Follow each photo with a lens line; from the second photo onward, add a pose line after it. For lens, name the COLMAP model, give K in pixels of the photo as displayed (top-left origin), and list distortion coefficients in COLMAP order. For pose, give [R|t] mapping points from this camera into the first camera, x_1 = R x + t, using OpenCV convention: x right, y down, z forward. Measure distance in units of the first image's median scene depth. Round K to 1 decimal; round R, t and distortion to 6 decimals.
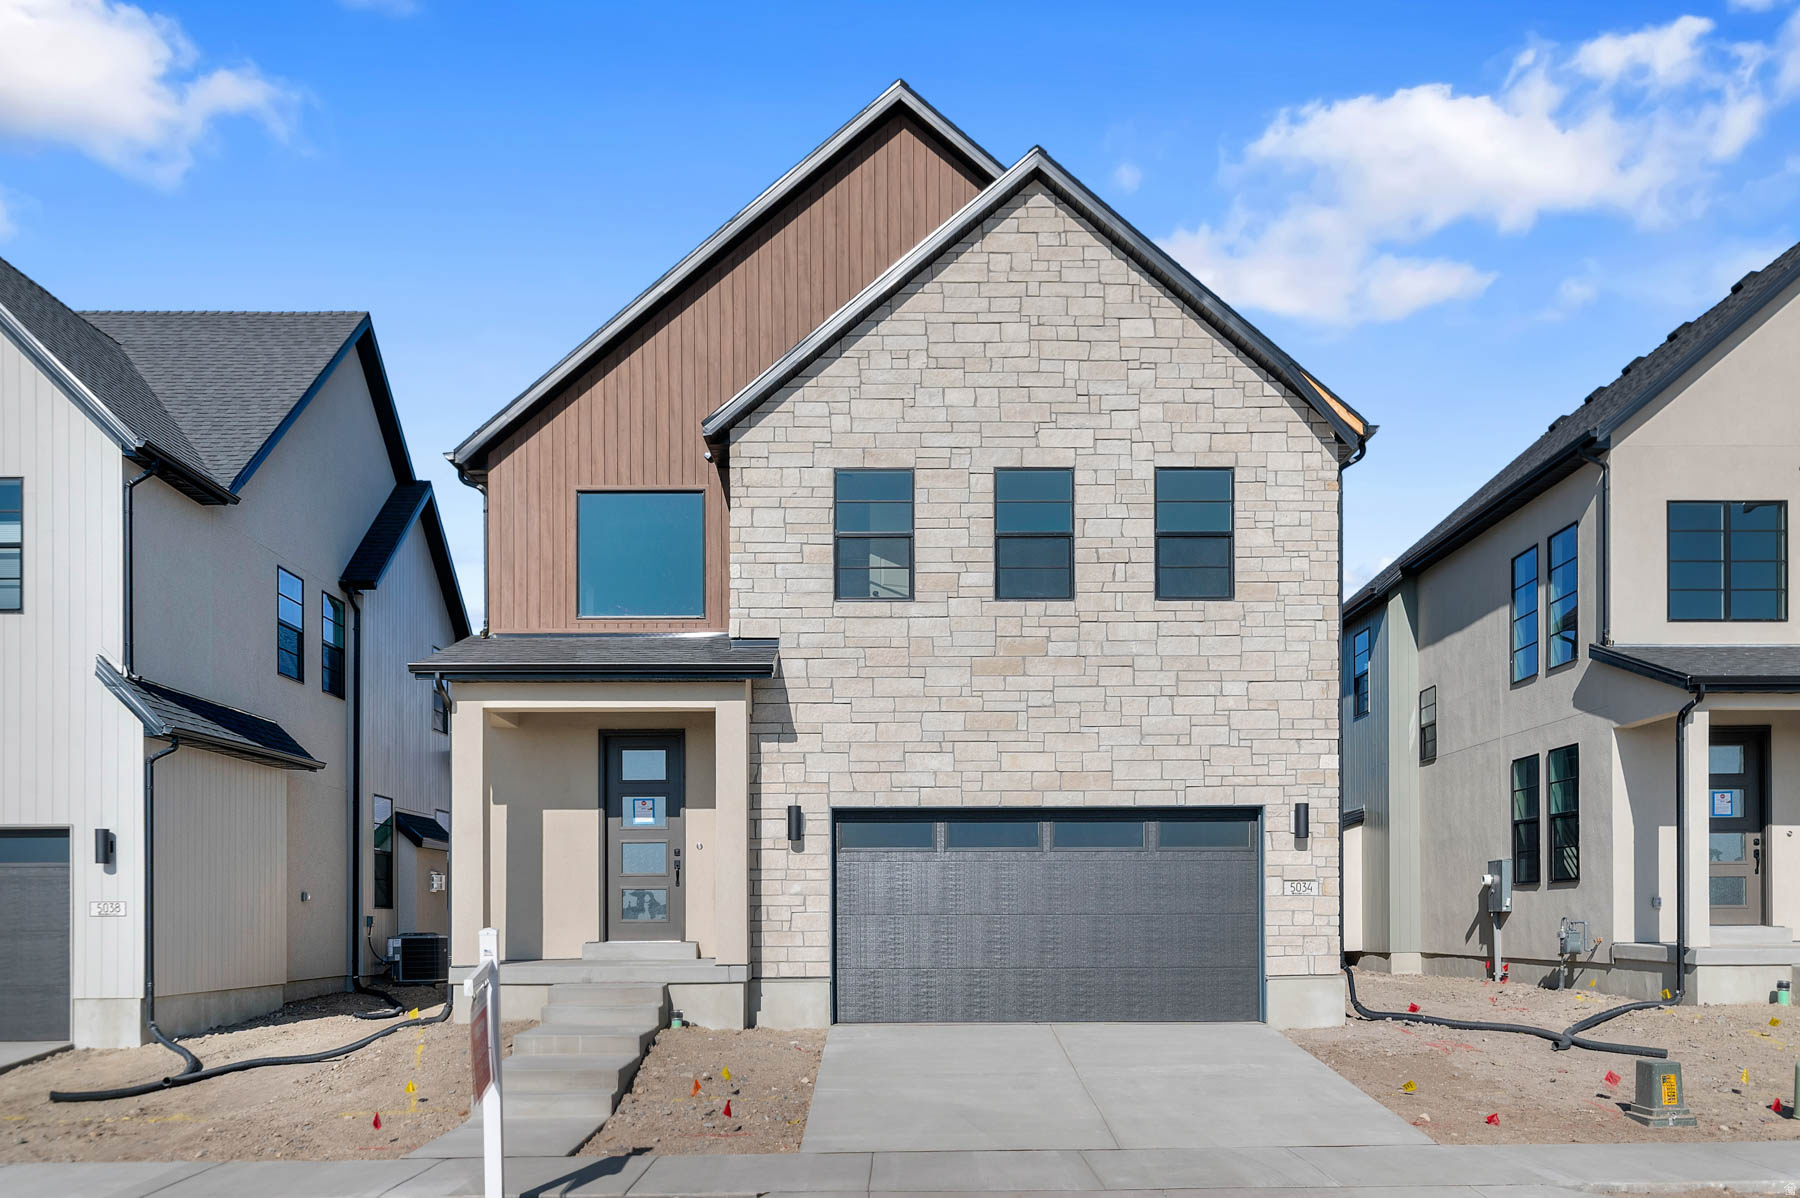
lens RADIAL K [[1477.8, 0, 900.3], [0, 1477.8, 598.9], [0, 0, 1]] dist [0.008208, 0.000059]
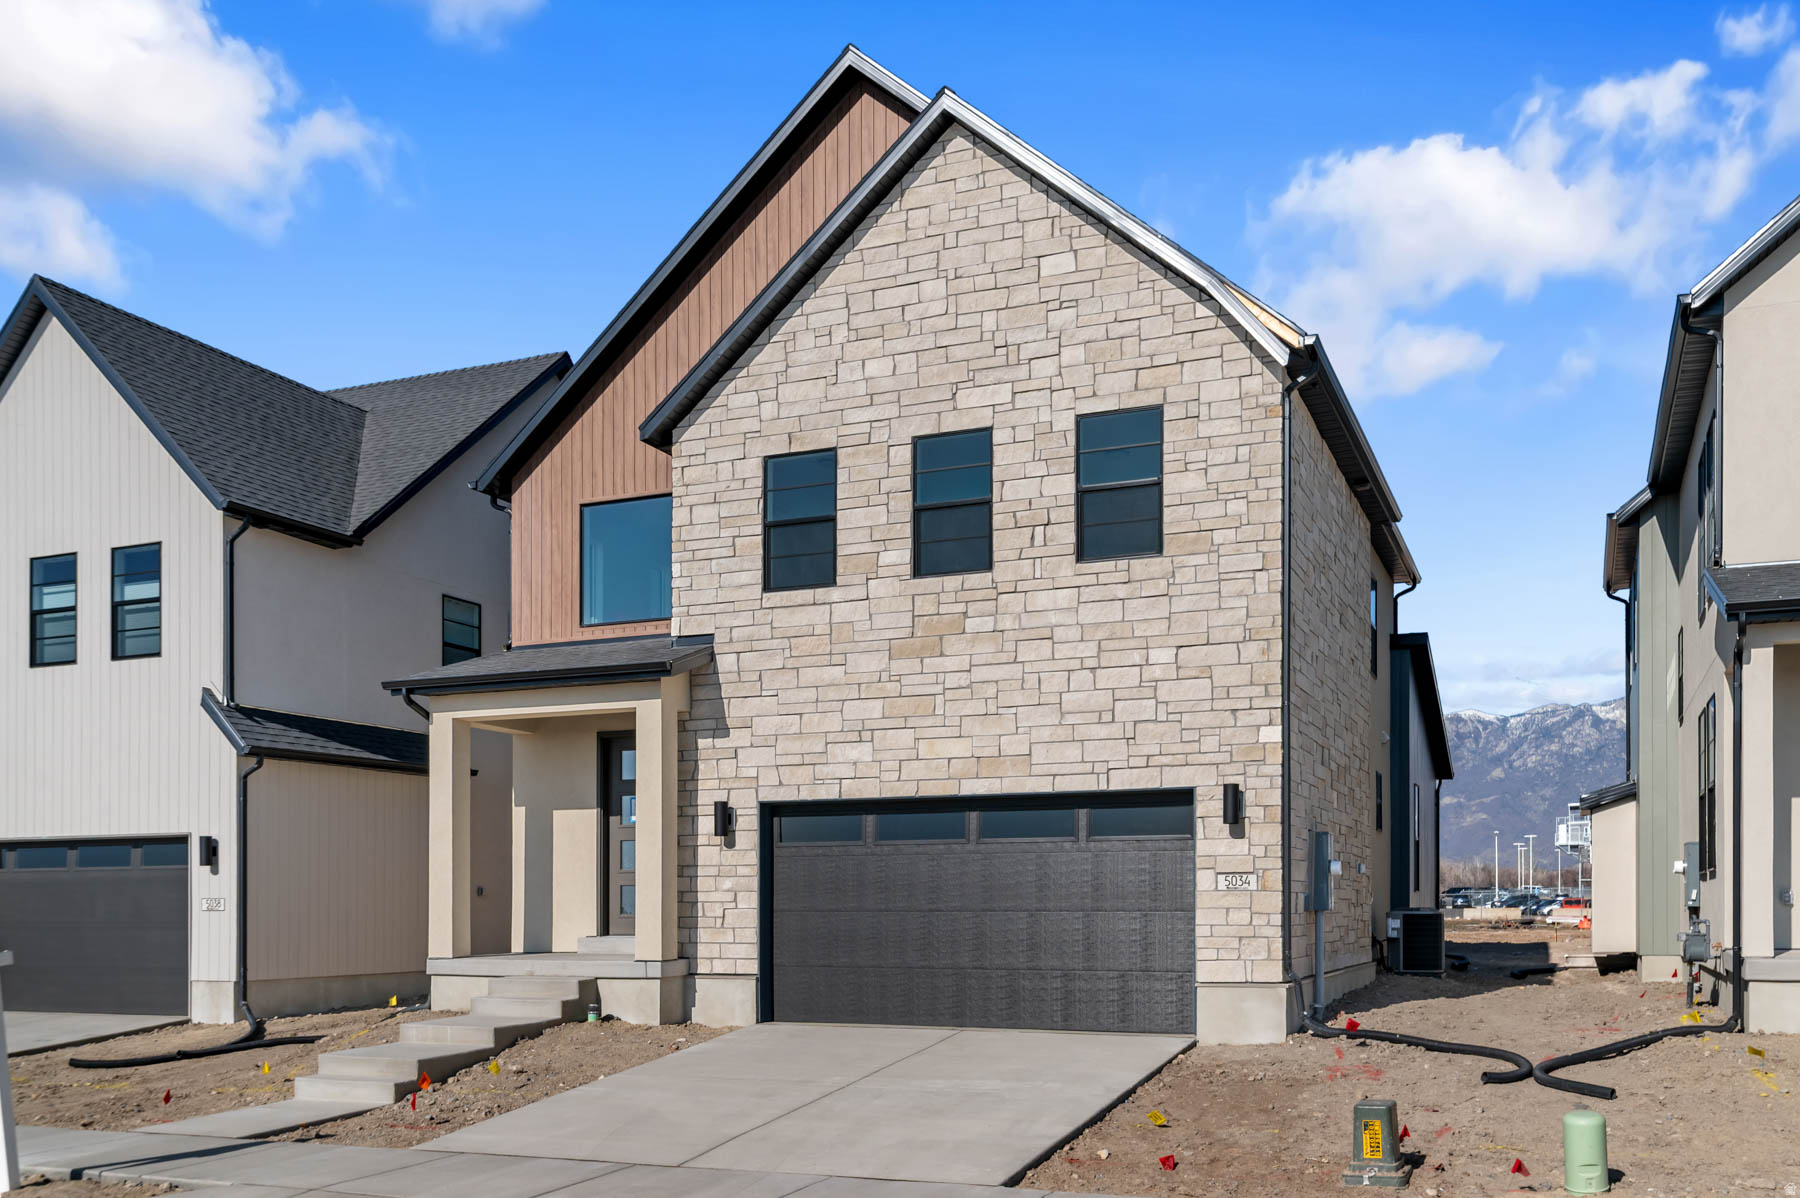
lens RADIAL K [[1482.3, 0, 899.7], [0, 1482.3, 600.2], [0, 0, 1]] dist [0.008525, -0.006431]
pose [[0.921853, -0.076645, -0.379885, 0.414748], [0.080208, 0.996757, -0.006465, 0.020517], [0.379148, -0.024510, 0.925011, 0.123294]]
